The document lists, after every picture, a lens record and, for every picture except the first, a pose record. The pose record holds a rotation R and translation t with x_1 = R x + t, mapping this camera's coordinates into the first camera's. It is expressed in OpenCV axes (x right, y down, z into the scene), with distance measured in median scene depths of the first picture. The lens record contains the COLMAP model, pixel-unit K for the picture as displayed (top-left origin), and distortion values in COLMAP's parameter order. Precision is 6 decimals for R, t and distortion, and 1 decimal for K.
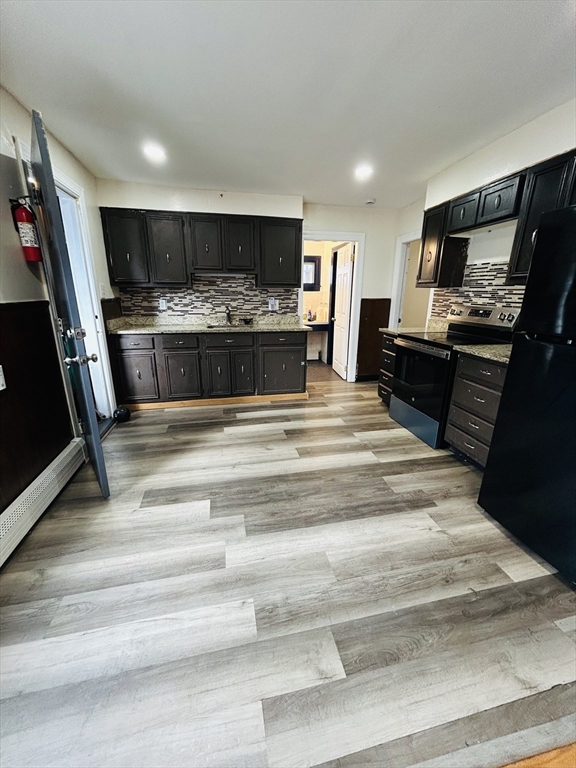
lens RADIAL K [[312.8, 0, 288.0], [0, 312.8, 384.0], [0, 0, 1]] dist [-0.000643, -0.000004]
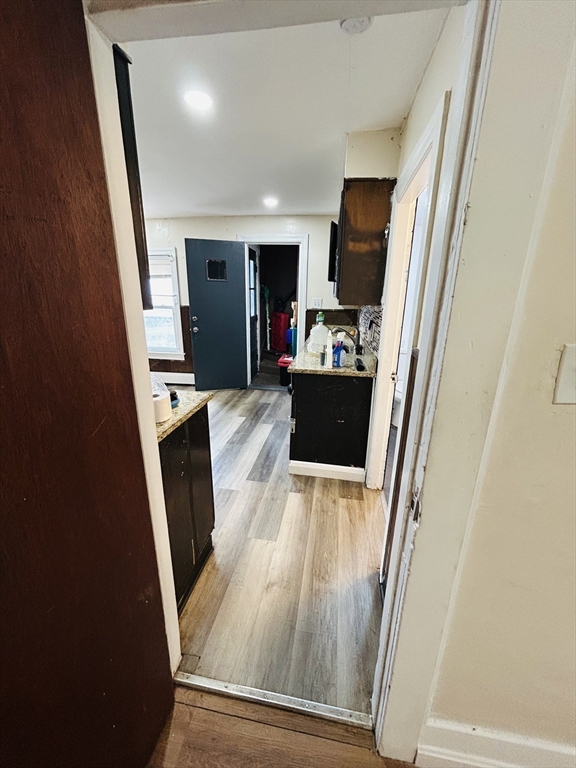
lens RADIAL K [[312.8, 0, 288.0], [0, 312.8, 384.0], [0, 0, 1]] dist [-0.000643, -0.000004]
pose [[-0.369829, 0.268899, -0.889337, 1.508774], [-0.280601, 0.880179, 0.382817, -0.936602], [0.885714, 0.391125, -0.250063, 2.645464]]
